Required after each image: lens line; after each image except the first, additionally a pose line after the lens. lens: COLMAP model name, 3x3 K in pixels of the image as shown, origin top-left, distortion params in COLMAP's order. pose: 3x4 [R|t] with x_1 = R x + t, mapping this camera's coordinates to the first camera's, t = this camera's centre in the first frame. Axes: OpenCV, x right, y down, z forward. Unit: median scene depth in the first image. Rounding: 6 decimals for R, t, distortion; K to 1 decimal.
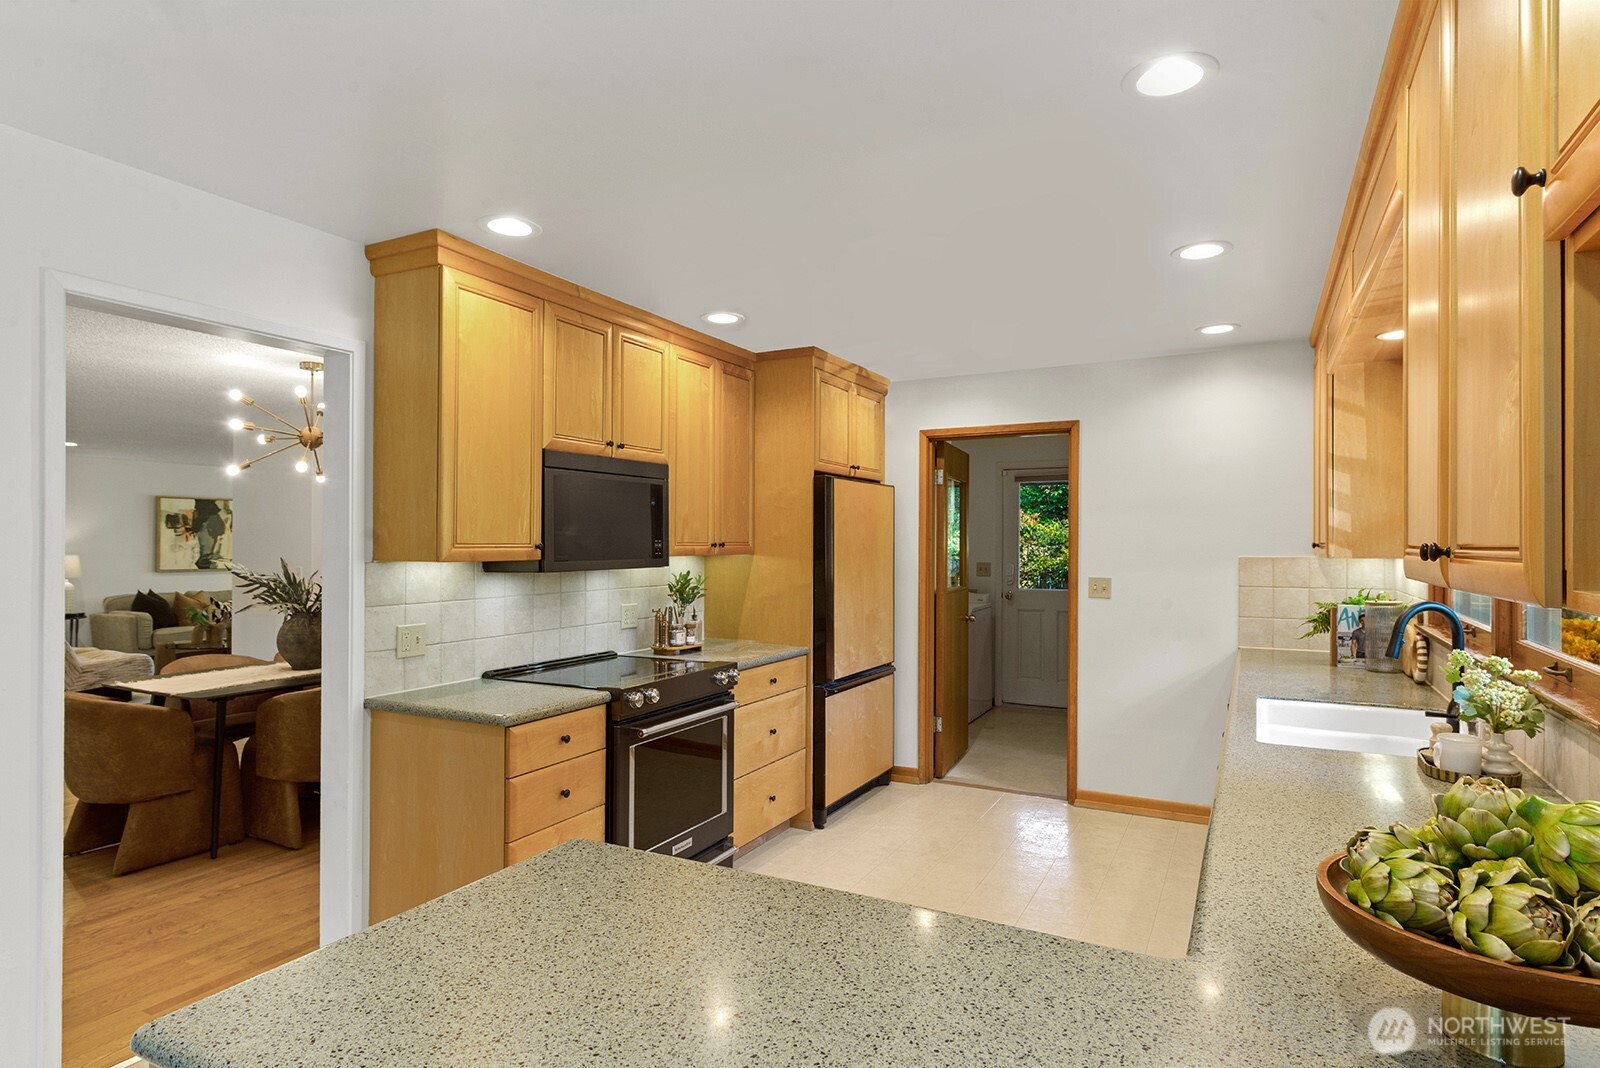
lens RADIAL K [[871.1, 0, 800.4], [0, 871.1, 541.3], [0, 0, 1]] dist [0.001264, 0.000270]
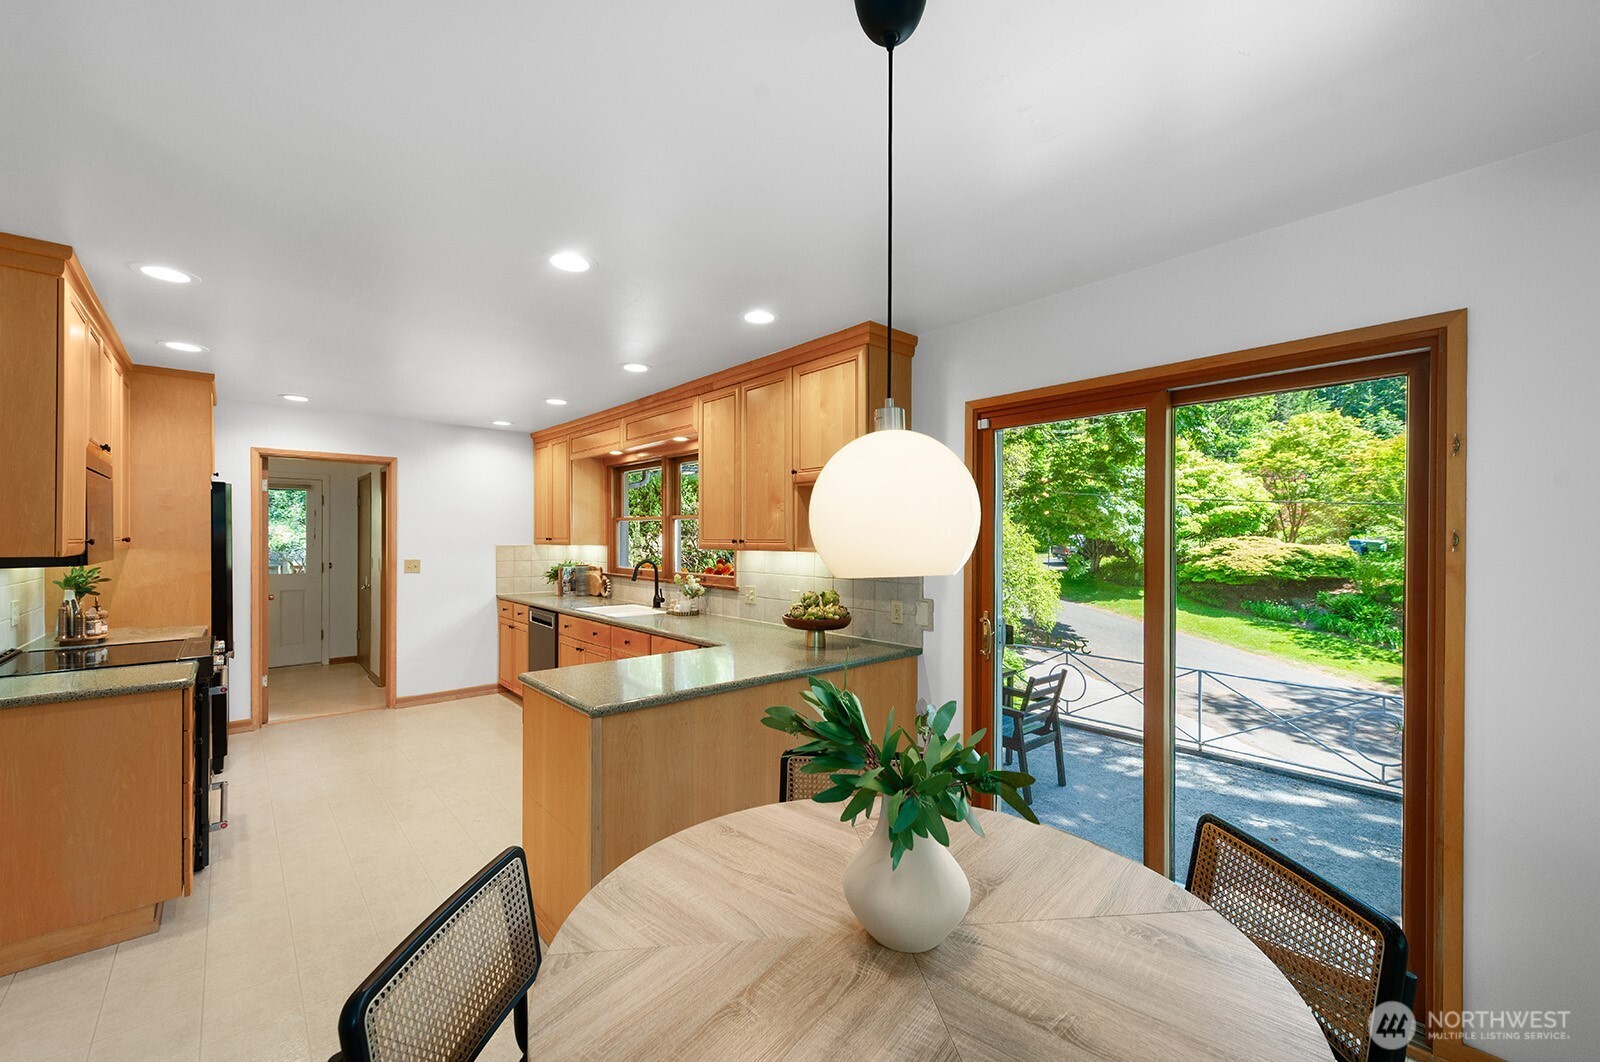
lens RADIAL K [[640.2, 0, 810.3], [0, 640.2, 533.1], [0, 0, 1]] dist [0.000882, -0.000503]
pose [[0.325847, 0.008254, 0.945386, -0.591092], [-0.003891, 0.999965, -0.007390, -0.001204], [-0.945415, -0.001270, 0.325868, -0.070466]]
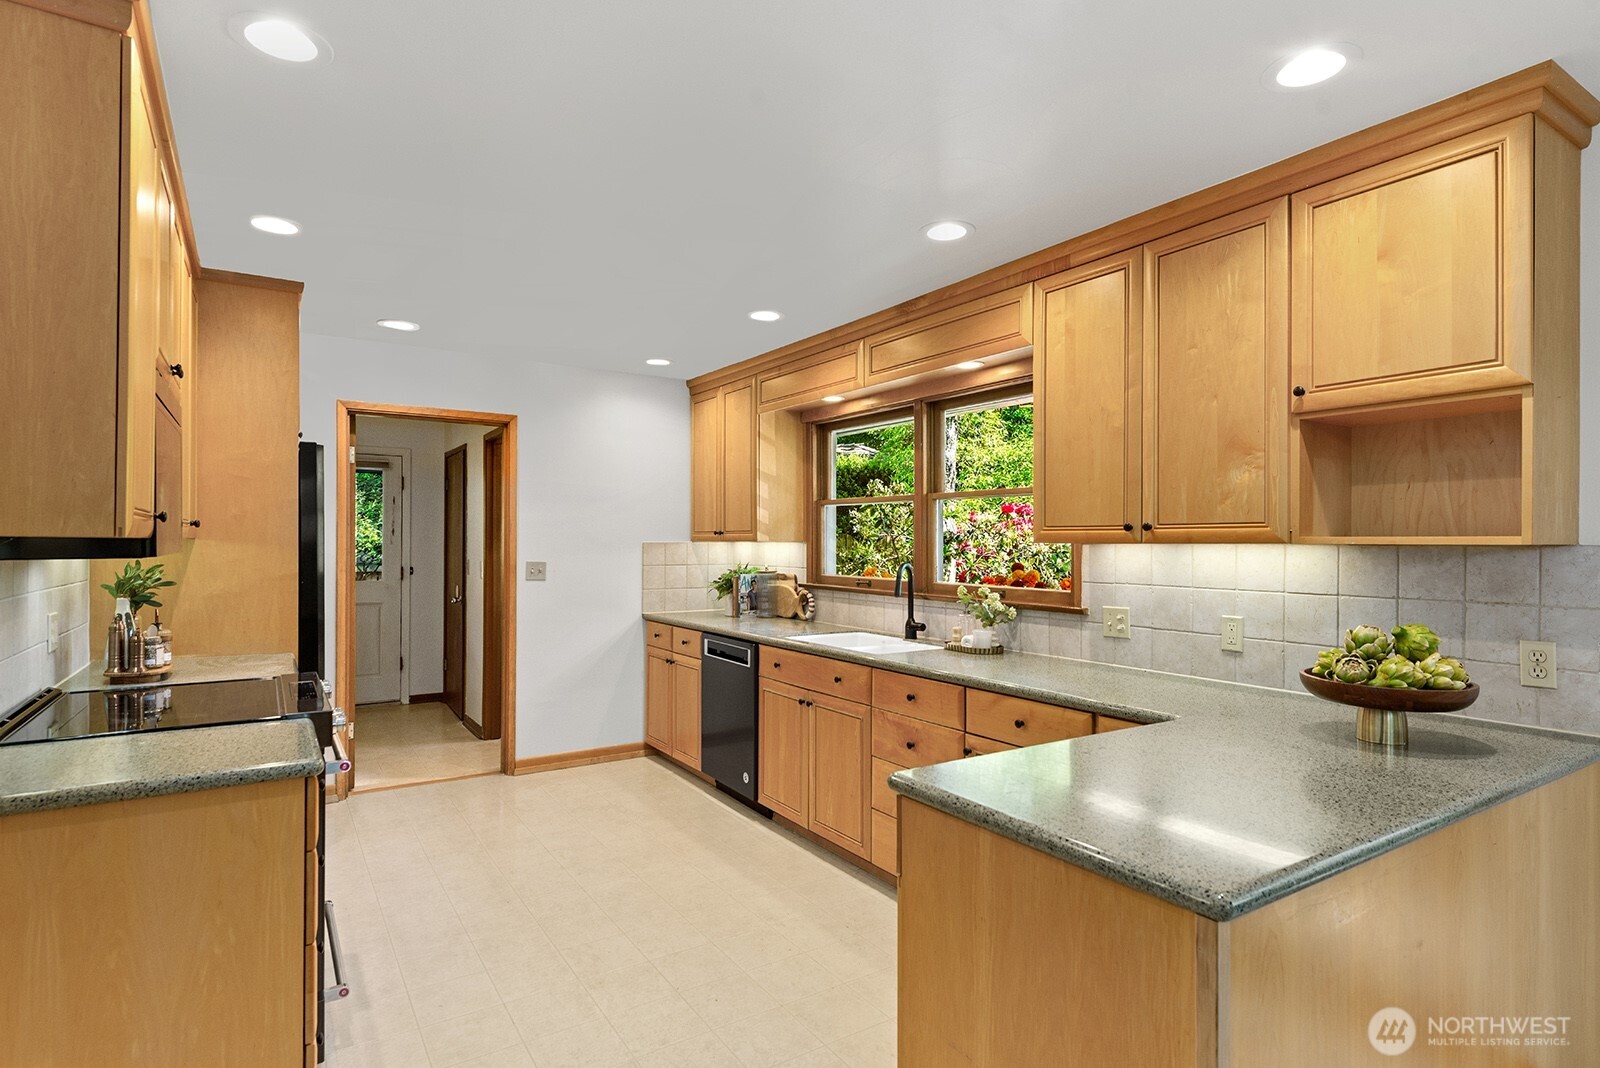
lens RADIAL K [[830.8, 0, 801.5], [0, 830.8, 533.5], [0, 0, 1]] dist [0.007178, -0.002902]
pose [[0.473739, 0.012654, 0.880574, -0.481387], [-0.005938, 0.999920, -0.011175, 0.017727], [-0.880645, 0.000065, 0.473776, 0.233524]]
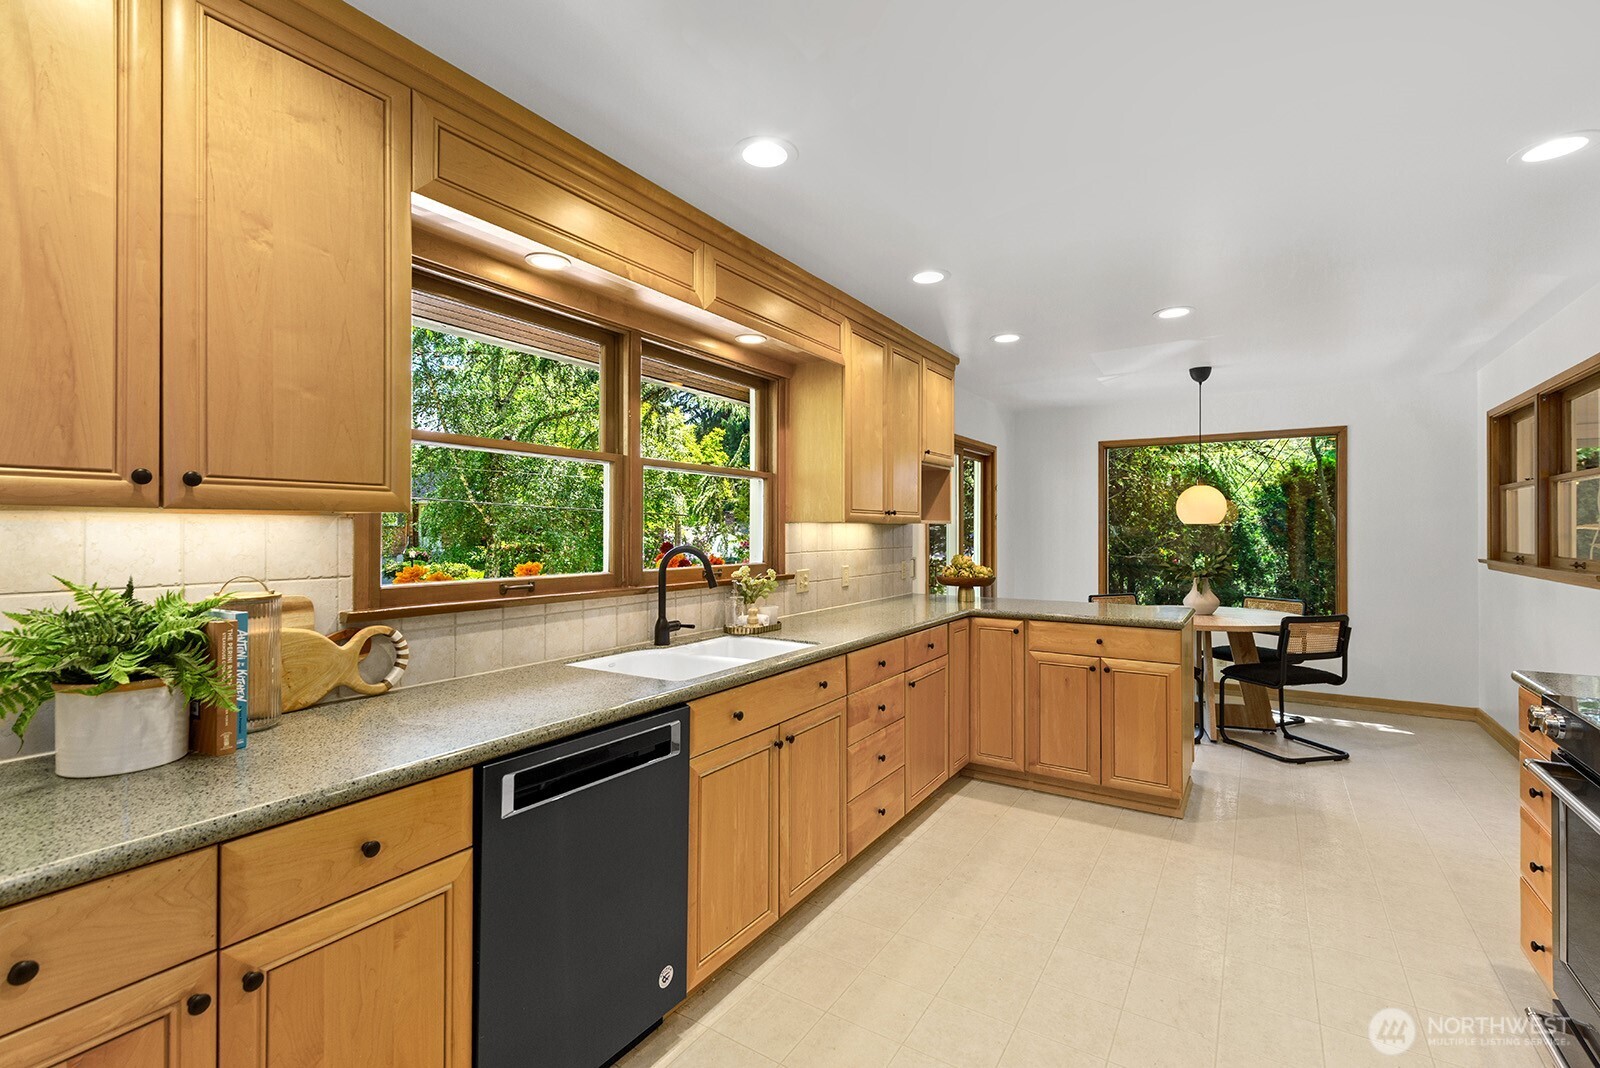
lens RADIAL K [[702.5, 0, 797.3], [0, 702.5, 529.7], [0, 0, 1]] dist [-0.001350, -0.000325]
pose [[-0.996749, 0.010419, 0.079898, 0.260364], [0.010113, 0.999940, -0.004242, 0.029490], [-0.079937, -0.003421, -0.996794, 1.197969]]
